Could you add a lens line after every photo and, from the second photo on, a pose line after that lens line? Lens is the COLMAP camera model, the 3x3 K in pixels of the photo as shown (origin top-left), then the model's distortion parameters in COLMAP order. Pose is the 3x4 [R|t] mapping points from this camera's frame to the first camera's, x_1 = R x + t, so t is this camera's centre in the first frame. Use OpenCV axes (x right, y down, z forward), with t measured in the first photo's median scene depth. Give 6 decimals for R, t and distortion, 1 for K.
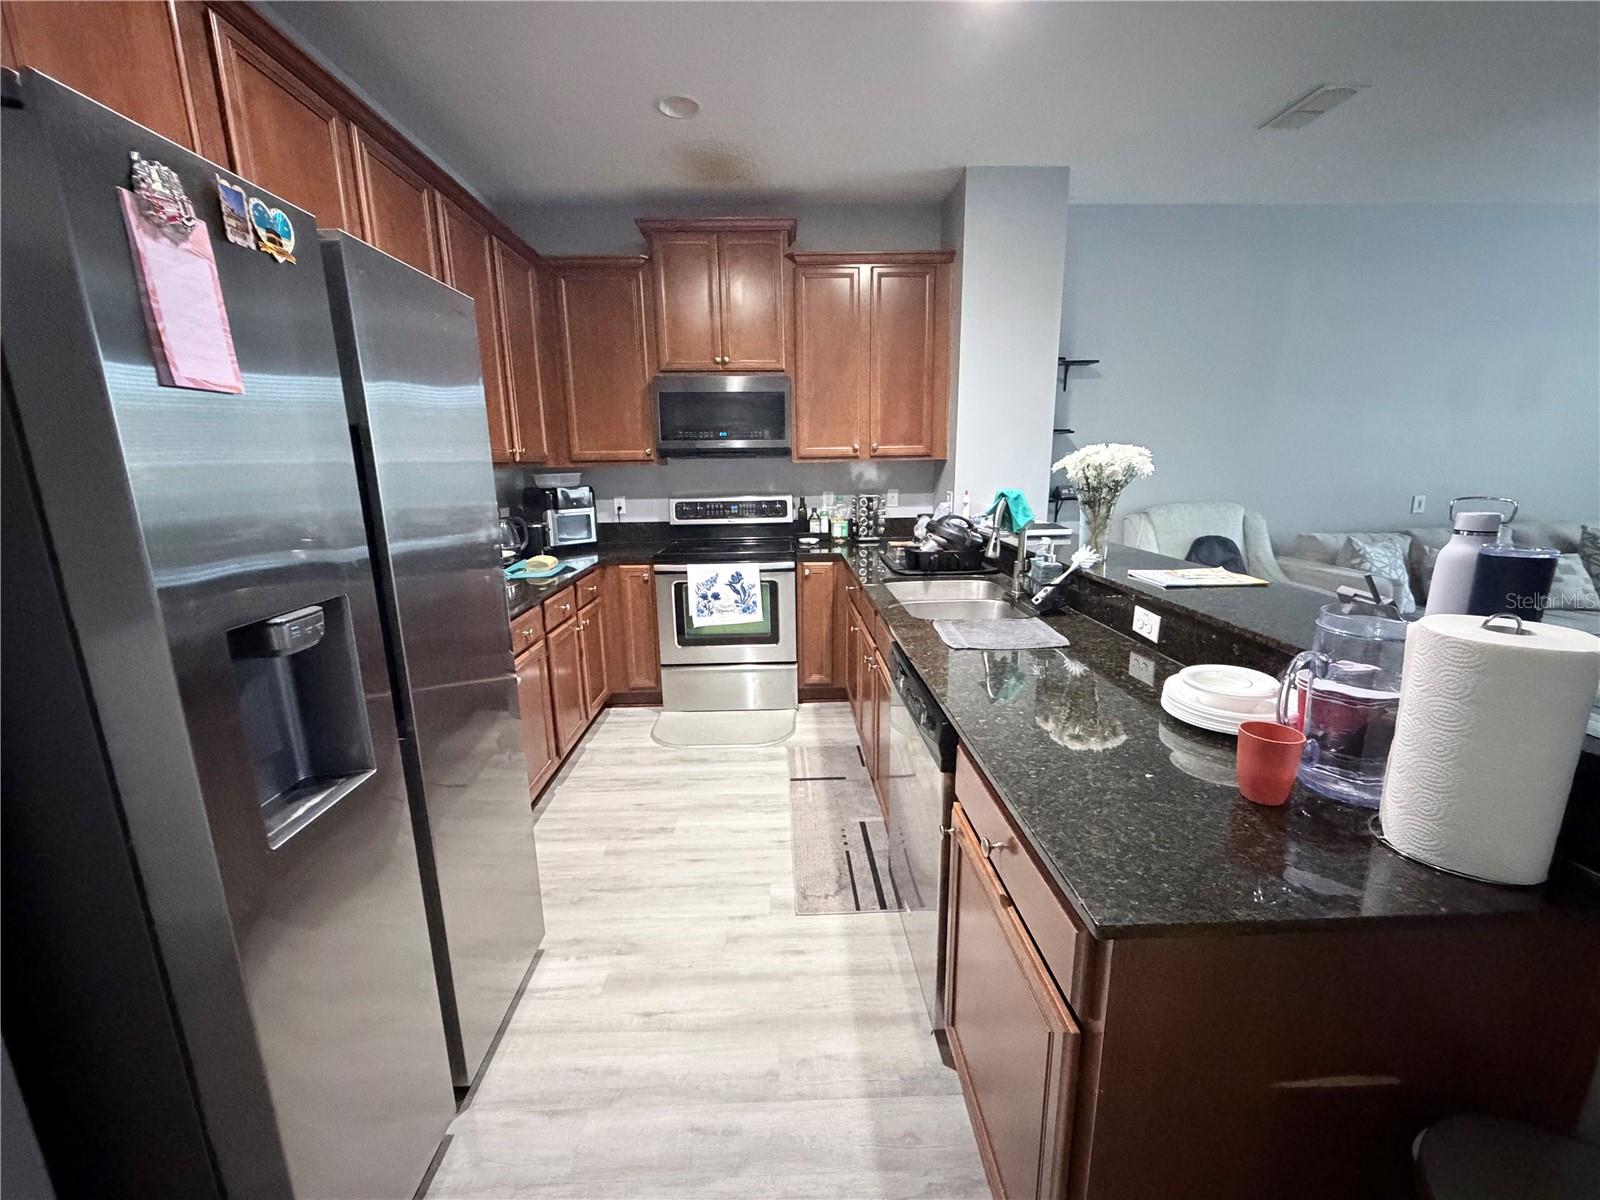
lens RADIAL K [[638.6, 0, 795.5], [0, 638.6, 598.2], [0, 0, 1]] dist [-0.000835, 0.000052]
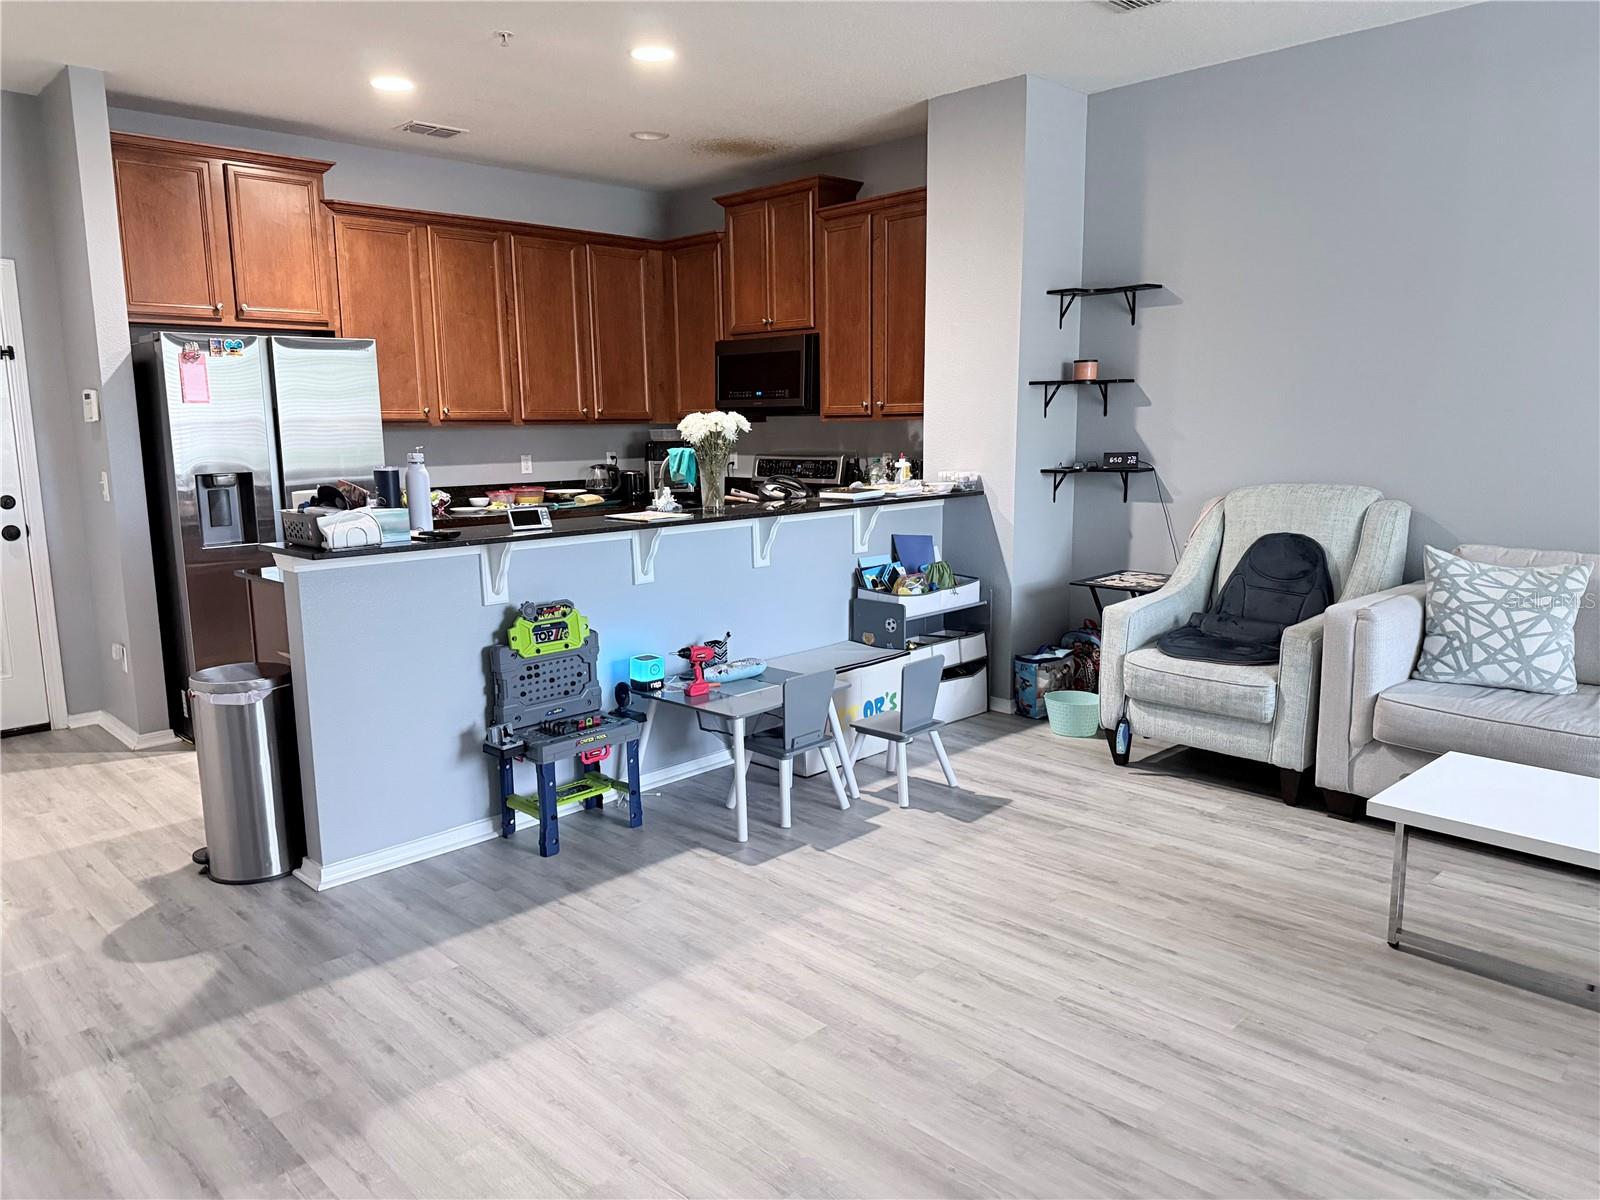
lens RADIAL K [[1121.6, 0, 800.0], [0, 1121.6, 600.0], [0, 0, 1]] dist [0.083696, -0.095572]
pose [[0.682901, 0.122564, -0.720156, 1.253129], [-0.151165, 0.988196, 0.024837, 0.016681], [0.714700, 0.091902, 0.693368, -0.171941]]
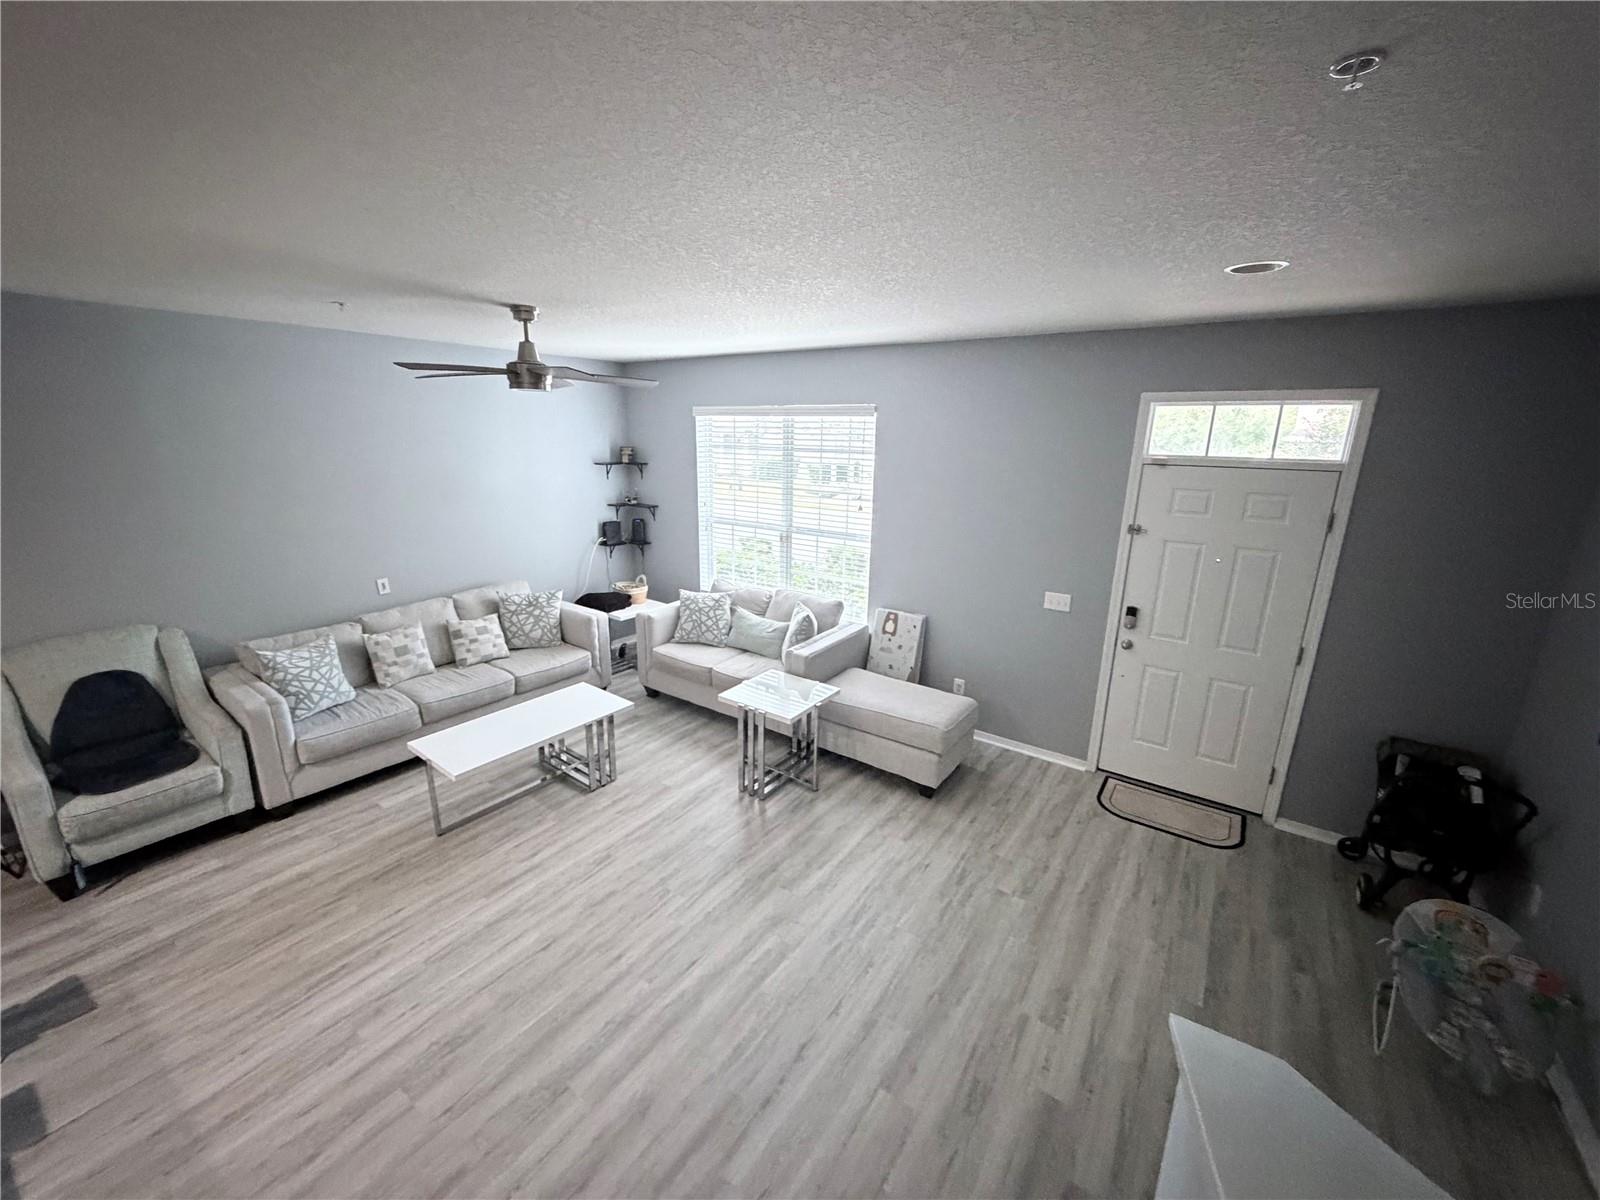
lens RADIAL K [[638.6, 0, 795.5], [0, 638.6, 598.2], [0, 0, 1]] dist [-0.000835, 0.000052]
pose [[0.600580, -0.180897, 0.778832, 0.608123], [0.146417, 0.982481, 0.115292, -0.172867], [-0.786044, 0.044792, 0.616545, -0.322108]]
